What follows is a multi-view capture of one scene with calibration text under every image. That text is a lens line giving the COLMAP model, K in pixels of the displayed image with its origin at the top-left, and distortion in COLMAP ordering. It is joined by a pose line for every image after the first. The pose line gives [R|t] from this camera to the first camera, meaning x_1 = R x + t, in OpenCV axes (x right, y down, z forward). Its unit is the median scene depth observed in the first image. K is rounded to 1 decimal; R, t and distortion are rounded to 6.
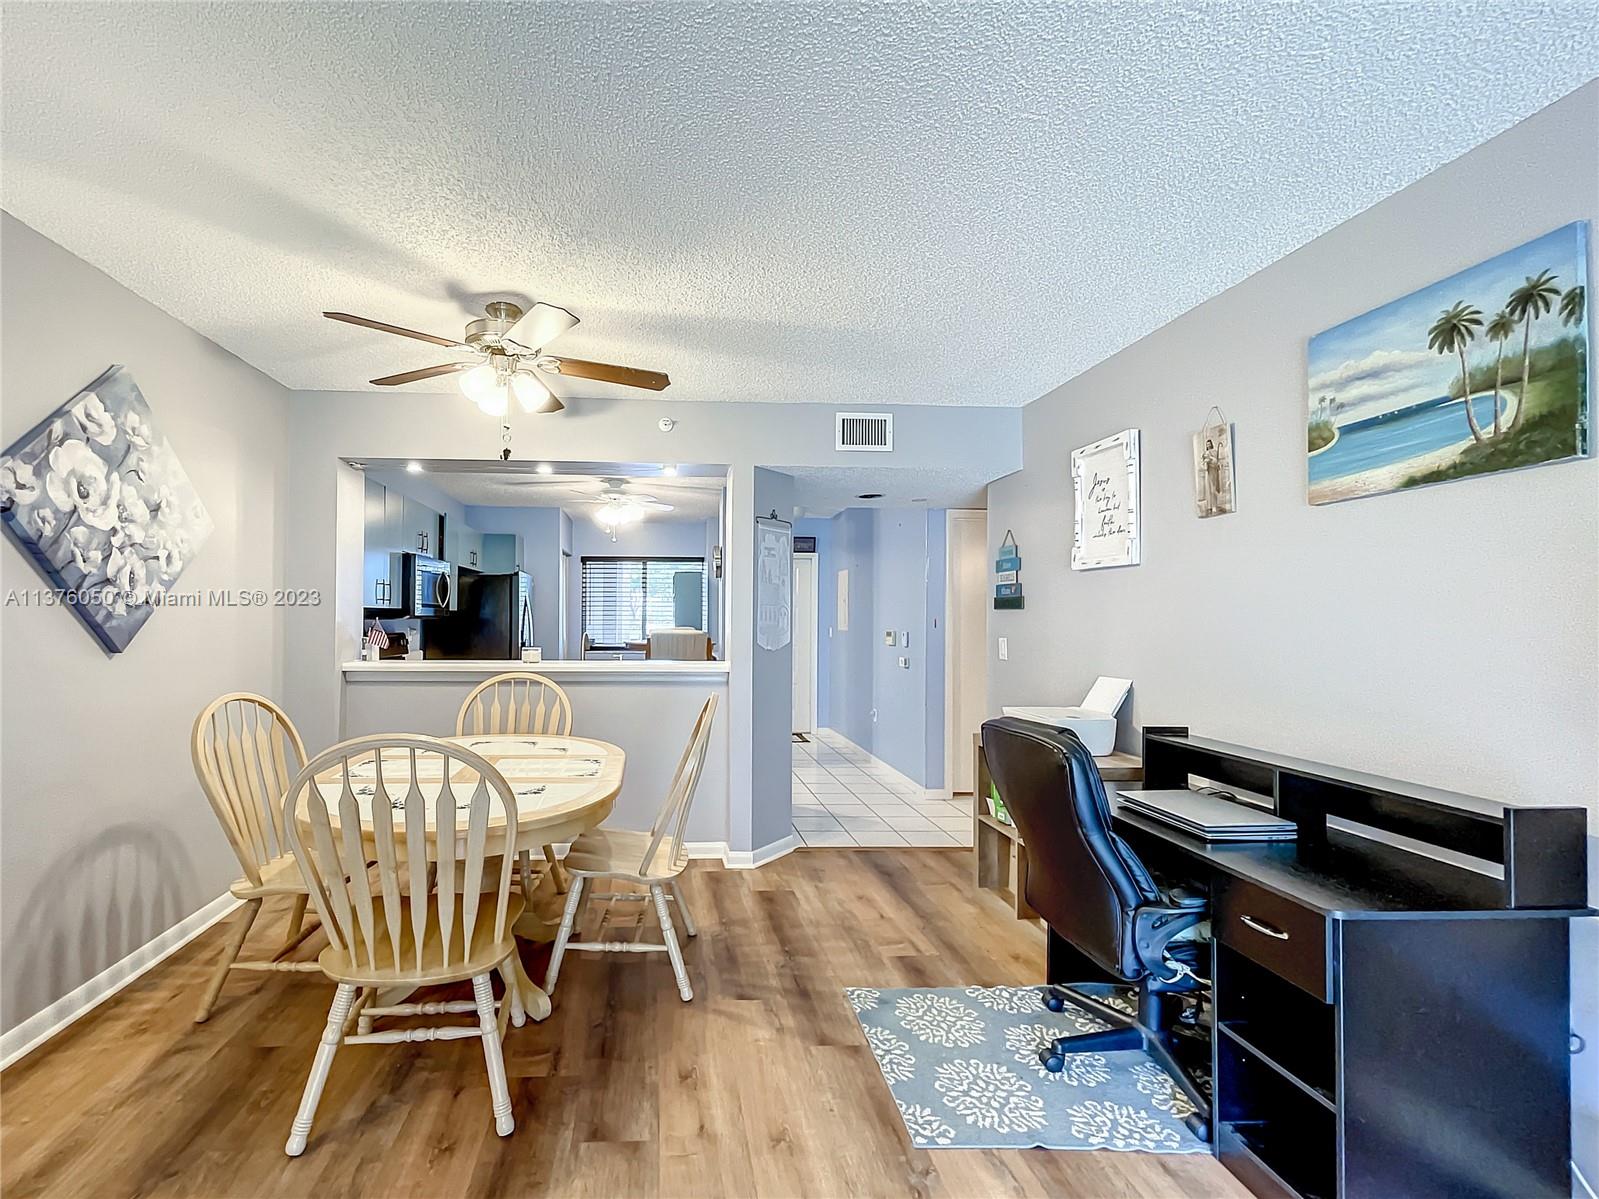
lens RADIAL K [[686.7, 0, 682.3], [0, 686.7, 613.7], [0, 0, 1]] dist [0.001736, 0.000015]
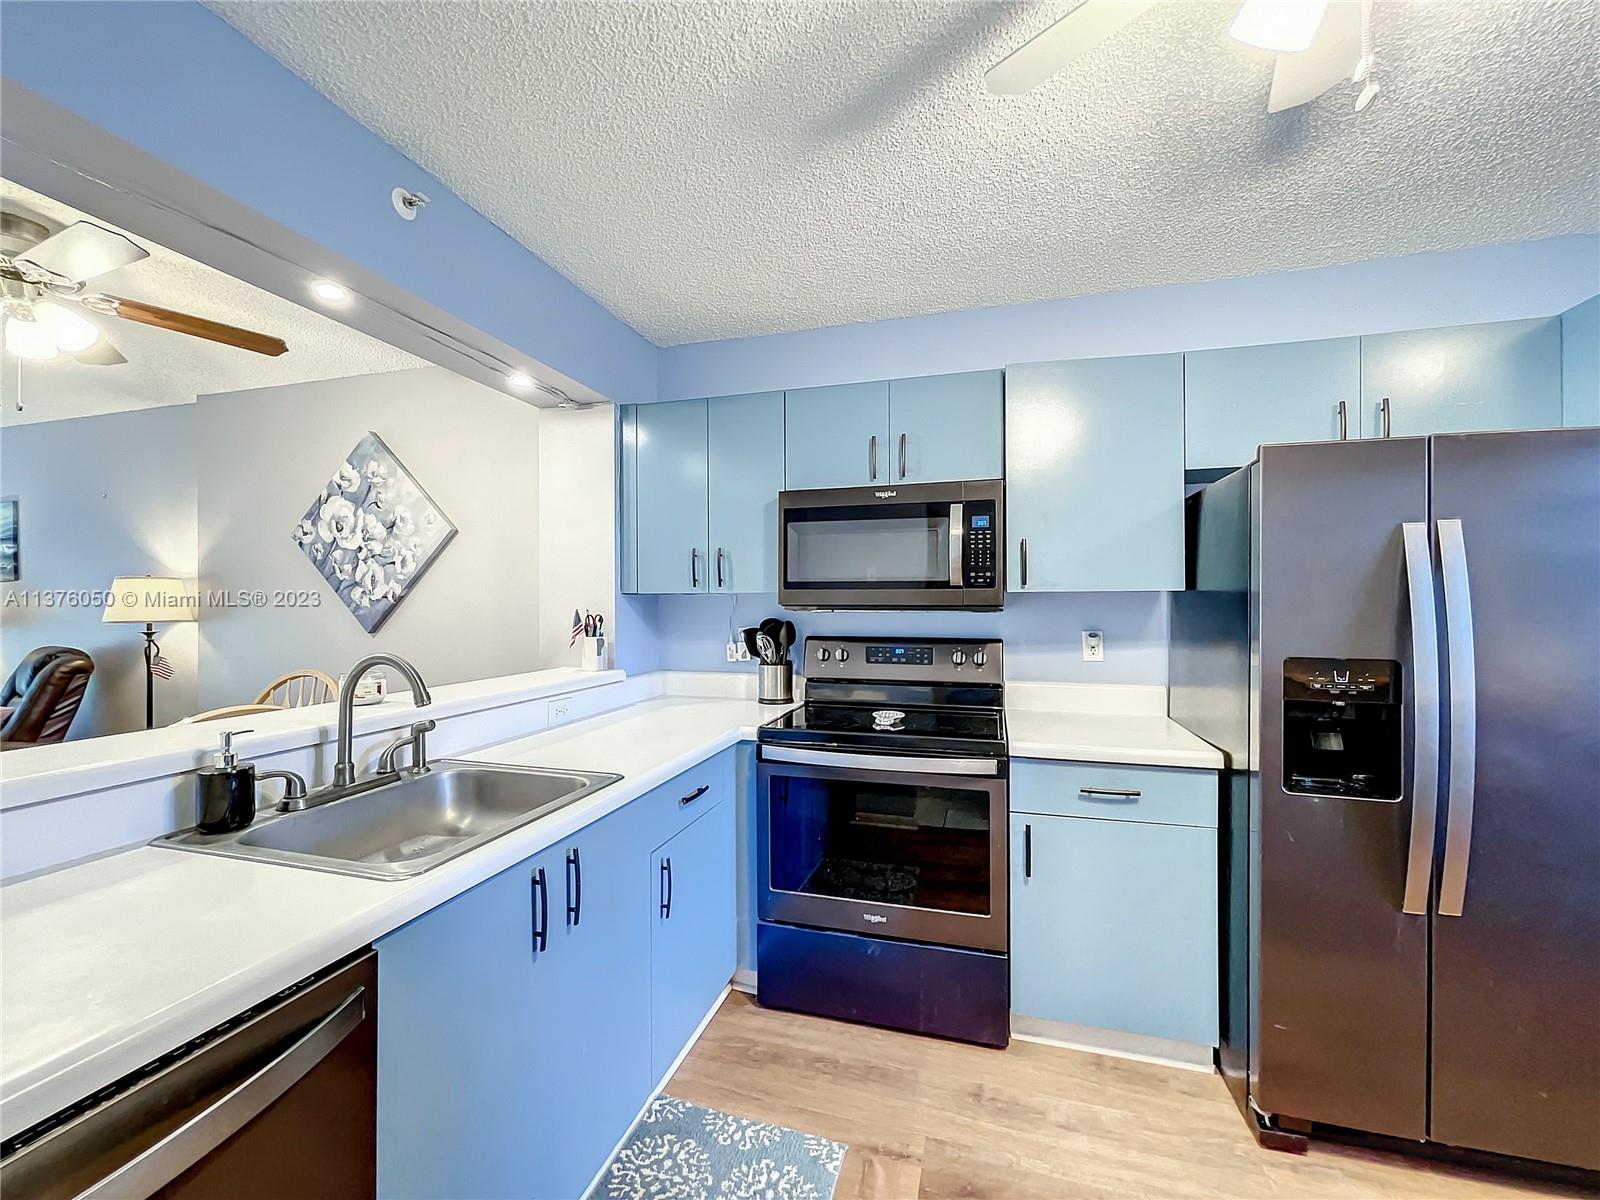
lens RADIAL K [[648.5, 0, 794.6], [0, 648.5, 596.5], [0, 0, 1]] dist [-0.003057, -0.000231]
pose [[-0.298558, -0.012650, -0.954308, 0.196704], [0.007358, 0.999852, -0.015556, 0.008131], [0.954363, -0.011666, -0.298421, 2.224813]]
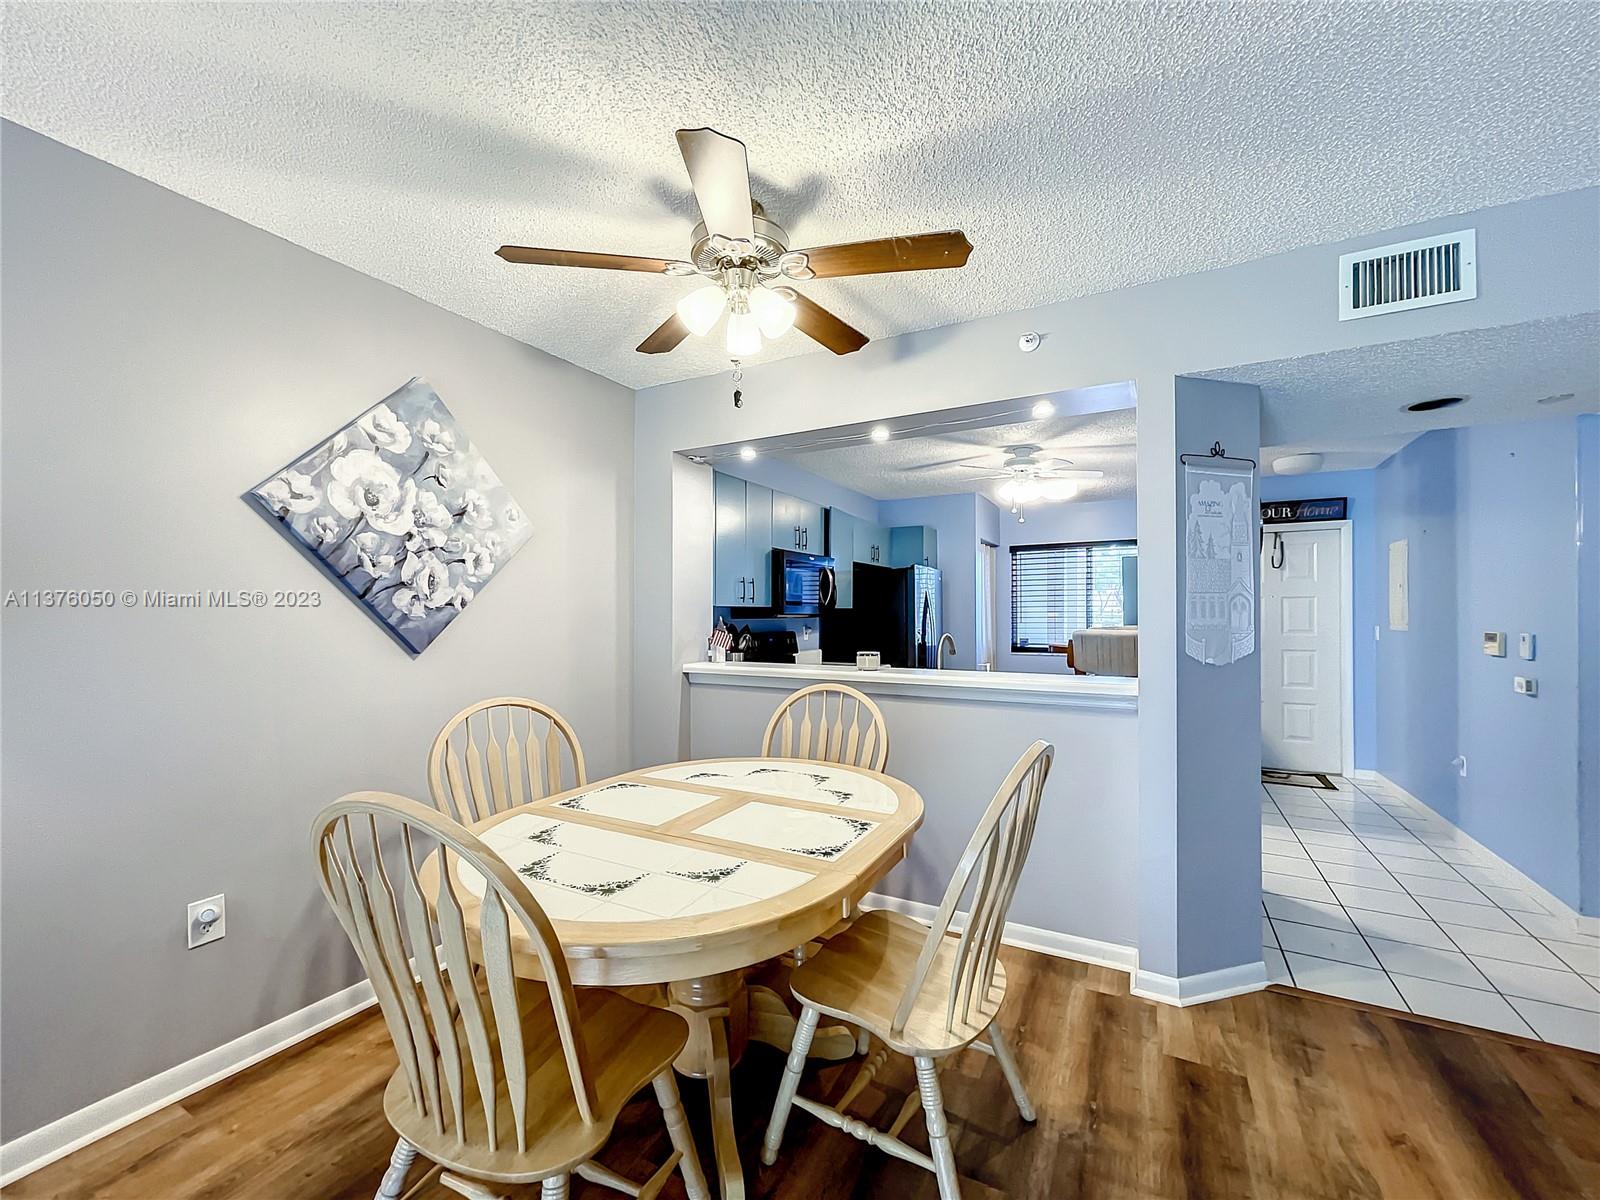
lens RADIAL K [[653.5, 0, 793.4], [0, 653.5, 607.2], [0, 0, 1]] dist [-0.004128, -0.000842]
pose [[0.856547, -0.014141, -0.515875, 0.168369], [0.011579, 0.999899, -0.008184, 0.001605], [0.515939, 0.001037, 0.856625, 0.446345]]
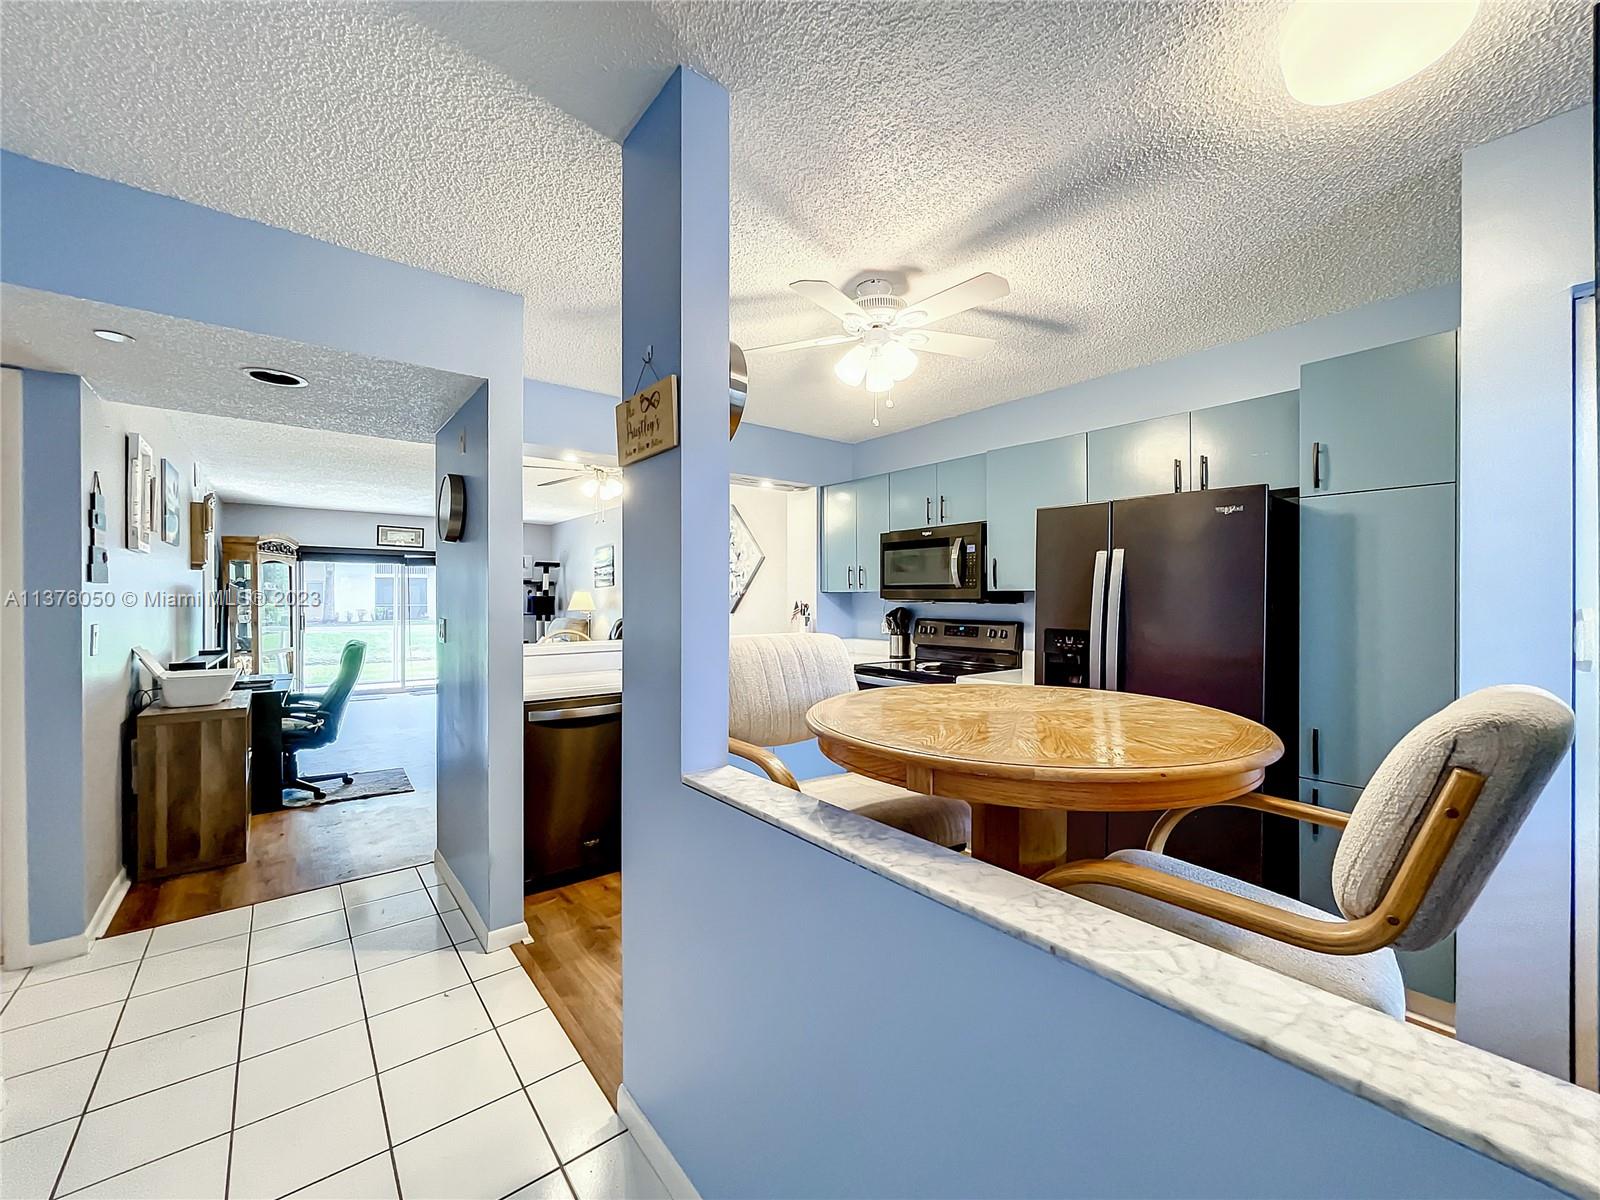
lens RADIAL K [[648.5, 0, 794.6], [0, 648.5, 596.5], [0, 0, 1]] dist [-0.003057, -0.000231]
pose [[-0.806197, -0.009126, -0.591576, 0.458337], [-0.002752, 0.999928, -0.011676, 0.020817], [0.591640, -0.007786, -0.806164, 3.137453]]
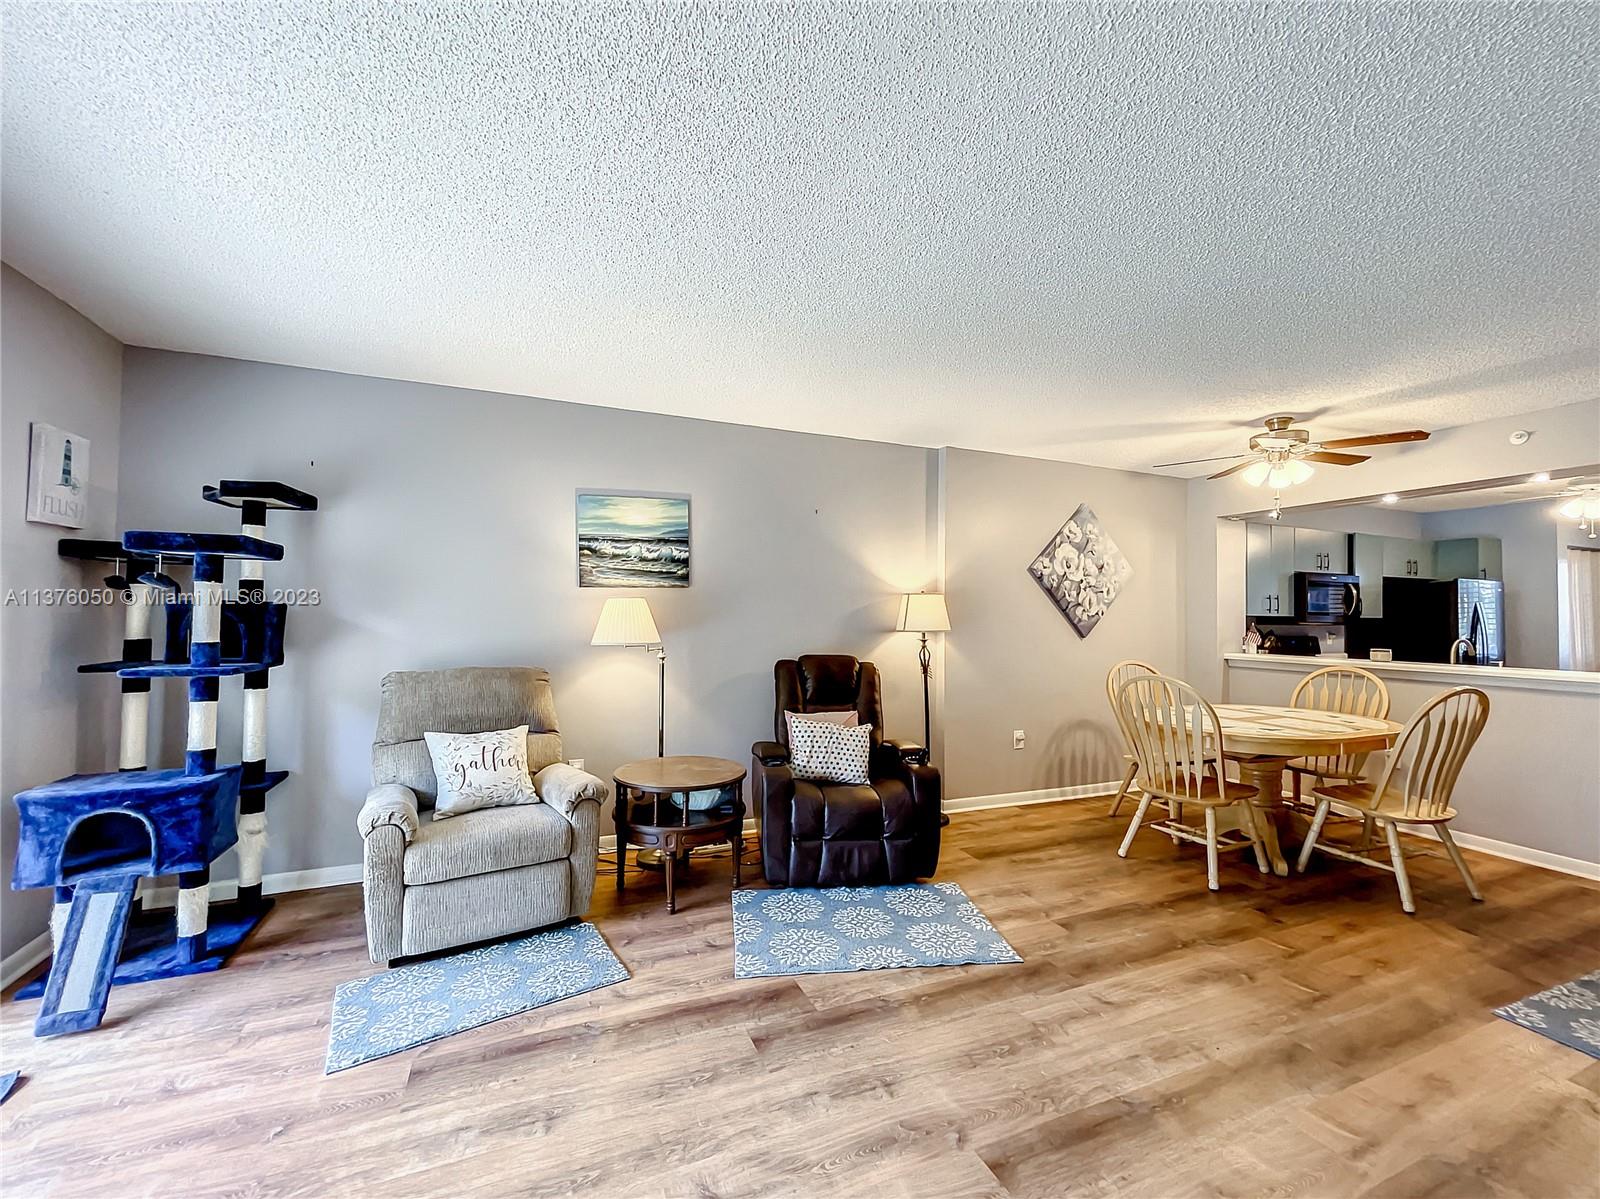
lens RADIAL K [[659.3, 0, 800.0], [0, 659.3, 599.5], [0, 0, 1]] dist [0.000249, -0.000146]
pose [[0.354524, -0.023577, -0.934750, 0.775944], [-0.004201, 0.999632, -0.026807, -0.003093], [0.935038, 0.013431, 0.354294, -0.547211]]
